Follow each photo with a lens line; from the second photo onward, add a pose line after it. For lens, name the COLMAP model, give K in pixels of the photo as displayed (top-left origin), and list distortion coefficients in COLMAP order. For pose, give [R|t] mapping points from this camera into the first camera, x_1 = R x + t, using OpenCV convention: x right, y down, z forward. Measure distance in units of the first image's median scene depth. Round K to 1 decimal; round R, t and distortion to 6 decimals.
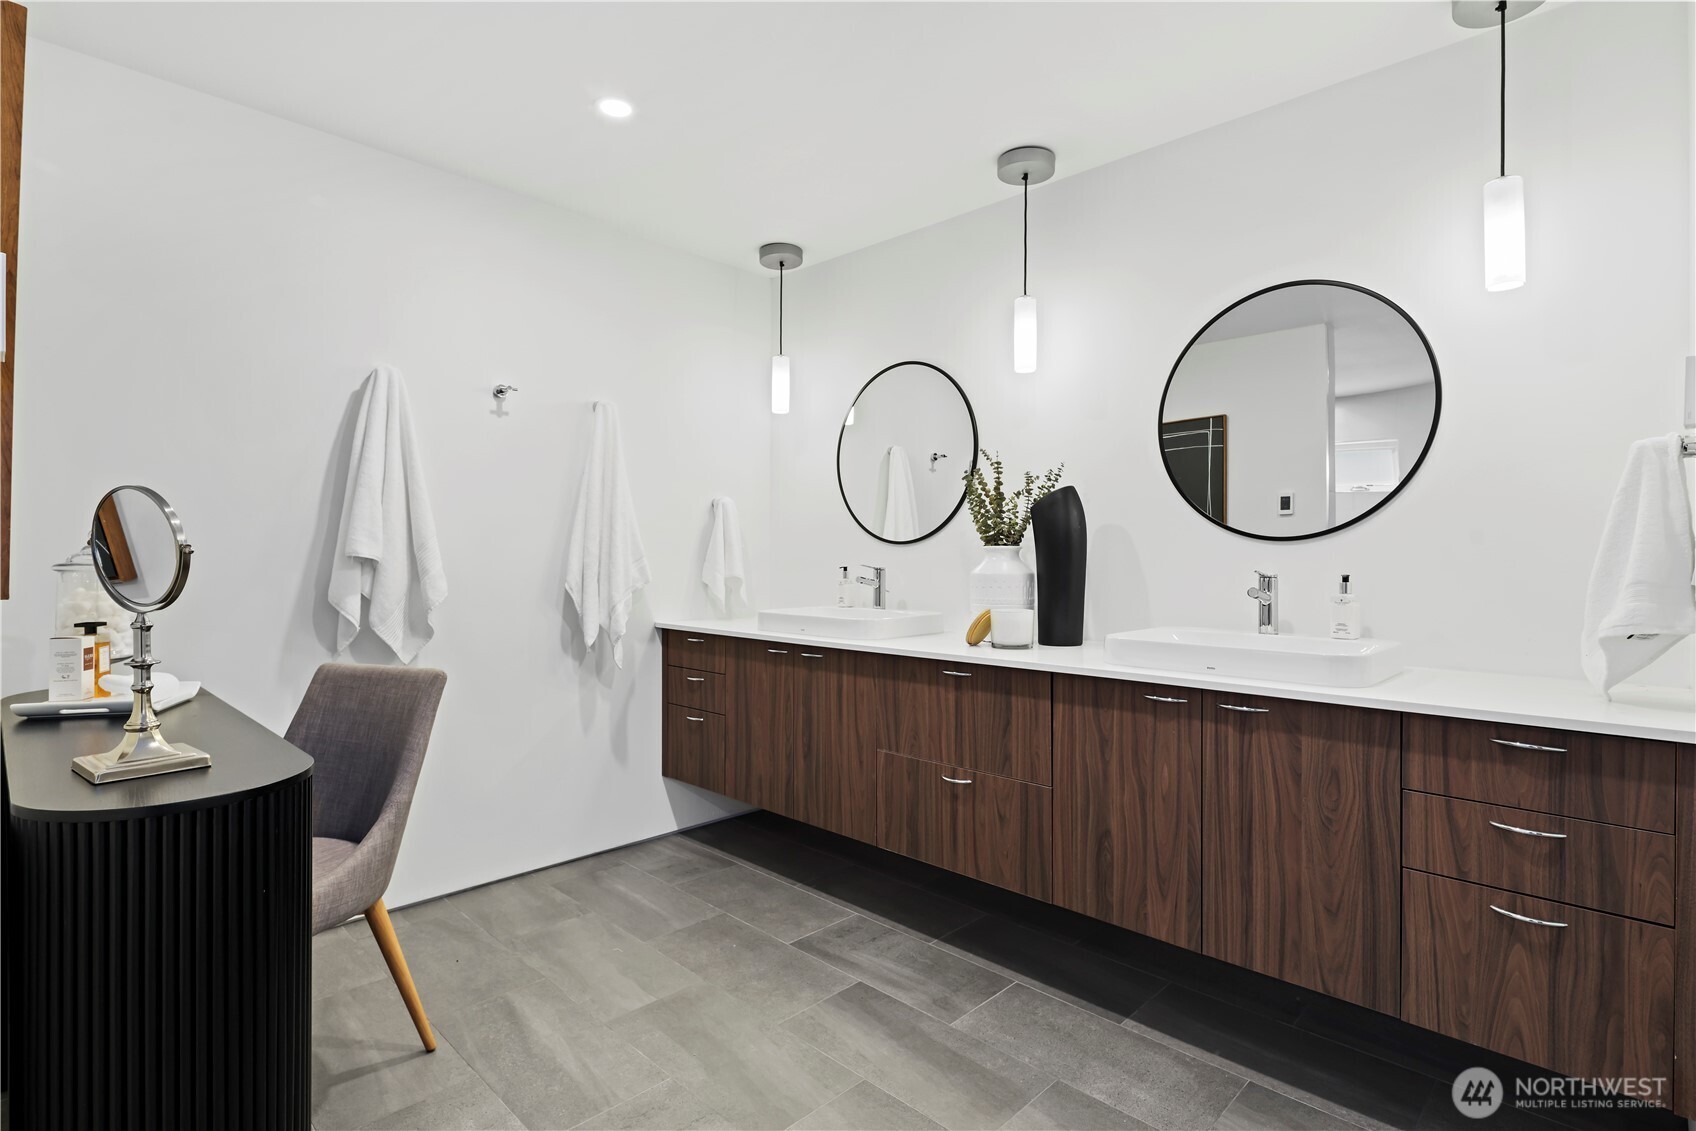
lens RADIAL K [[825.3, 0, 851.2], [0, 825.3, 558.3], [0, 0, 1]] dist [0.005017, 0.000871]
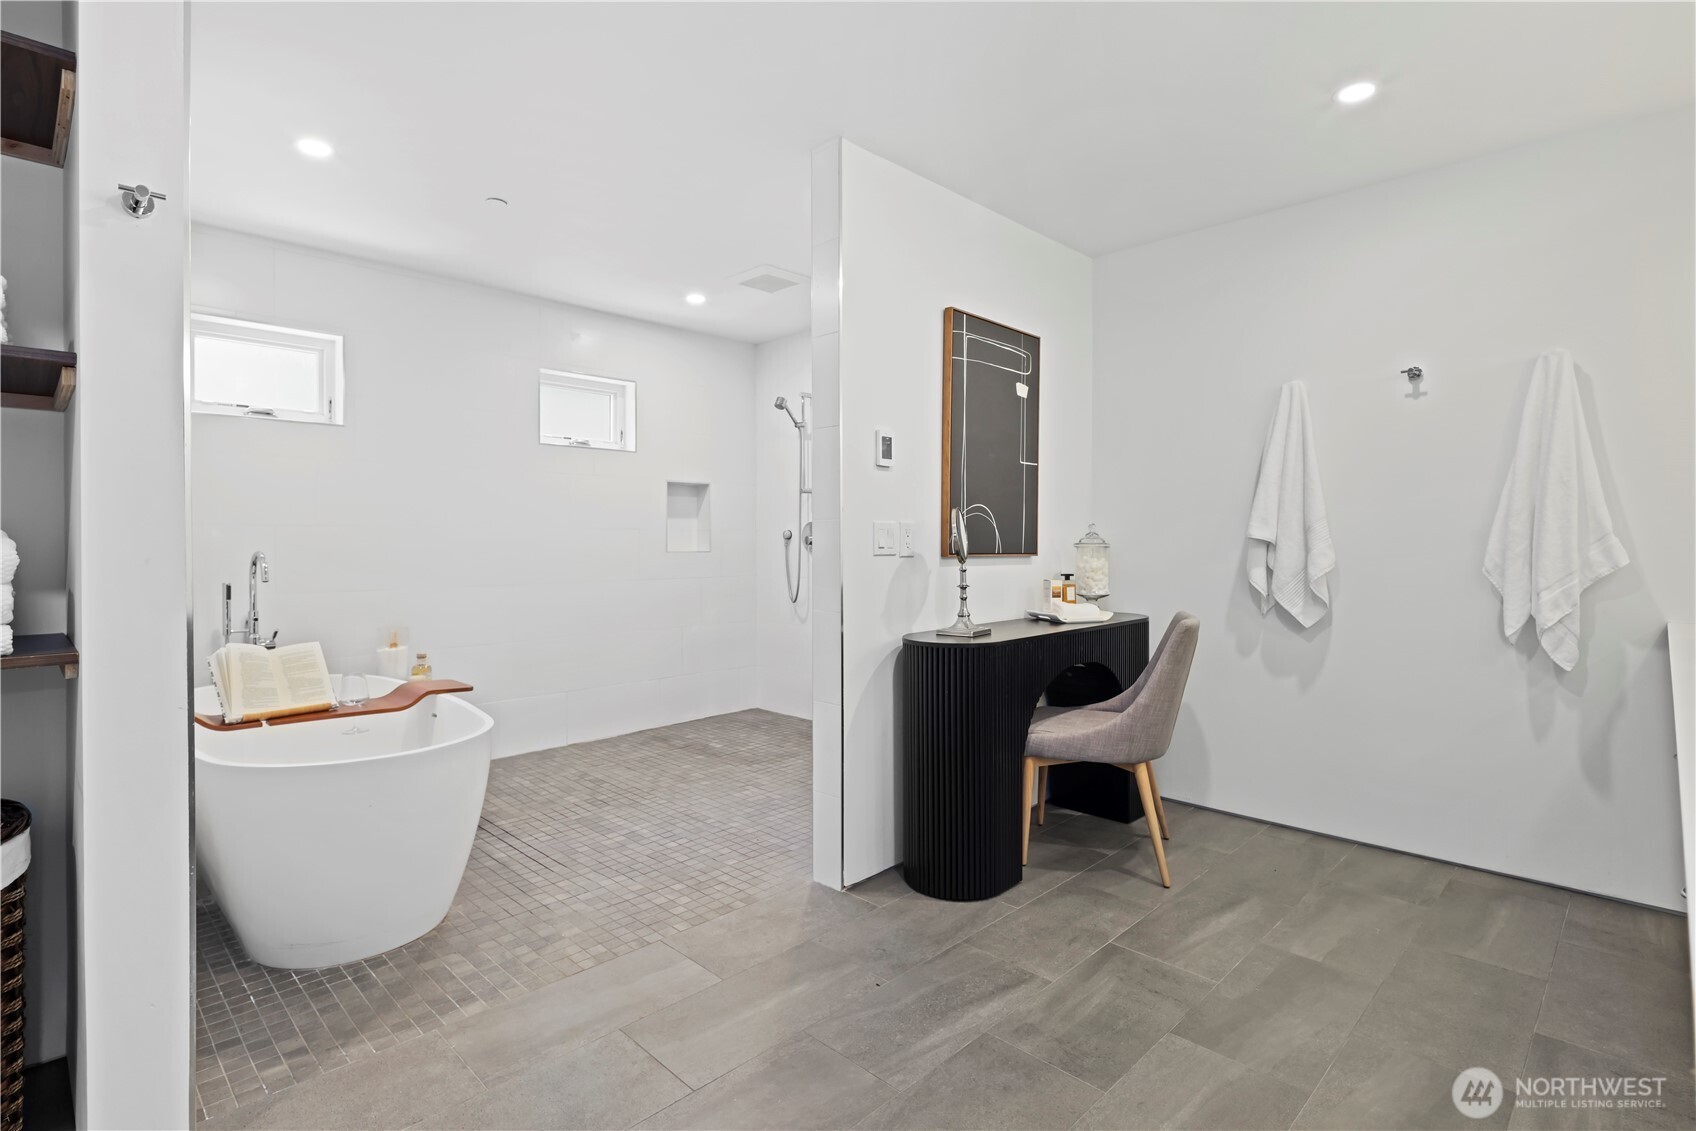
lens RADIAL K [[825.3, 0, 850.7], [0, 825.3, 557.3], [0, 0, 1]] dist [0.005017, 0.000871]
pose [[0.008117, 0.013962, -0.999870, 0.673713], [0.001785, 0.999901, 0.013977, 0.008824], [0.999965, -0.001898, 0.008092, 0.342720]]
